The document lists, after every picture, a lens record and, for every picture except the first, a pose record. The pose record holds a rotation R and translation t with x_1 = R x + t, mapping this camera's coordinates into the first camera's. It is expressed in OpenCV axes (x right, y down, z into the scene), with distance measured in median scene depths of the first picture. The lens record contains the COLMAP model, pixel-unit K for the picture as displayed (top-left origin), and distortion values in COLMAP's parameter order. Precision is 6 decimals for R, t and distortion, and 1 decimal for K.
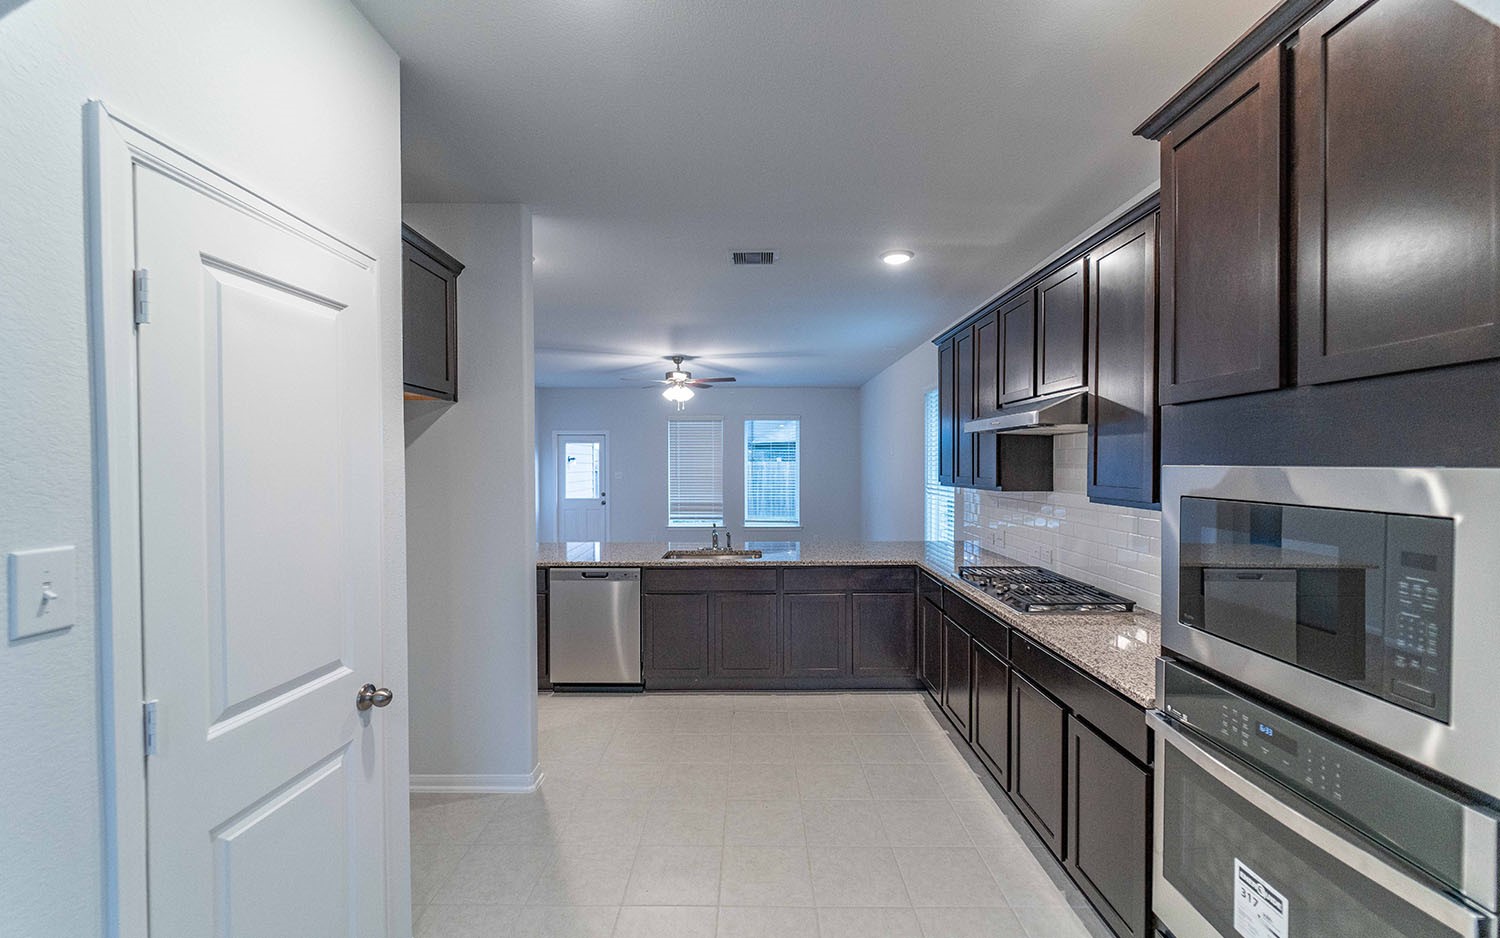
lens RADIAL K [[612.0, 0, 750.0], [0, 612.0, 469.0], [0, 0, 1]] dist [-0.000113, -0.000794]
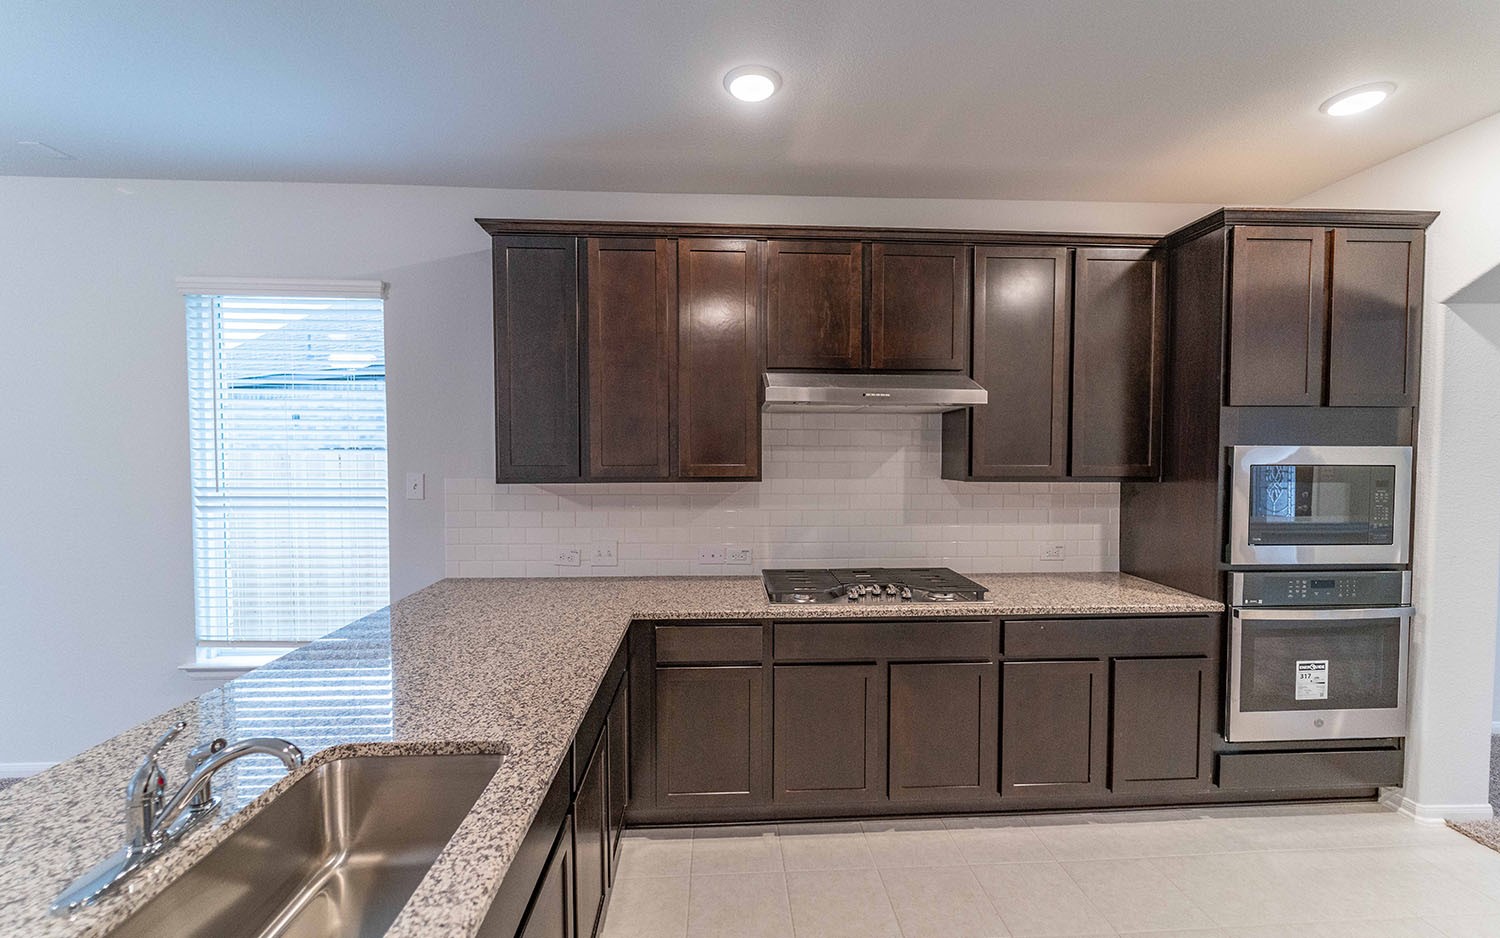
lens RADIAL K [[612.0, 0, 750.0], [0, 612.0, 469.0], [0, 0, 1]] dist [-0.000113, -0.000794]
pose [[-0.061999, -0.033388, 0.997518, -0.910907], [0.008612, 0.999385, 0.033986, -0.012737], [-0.998039, 0.010697, -0.061674, 2.751297]]
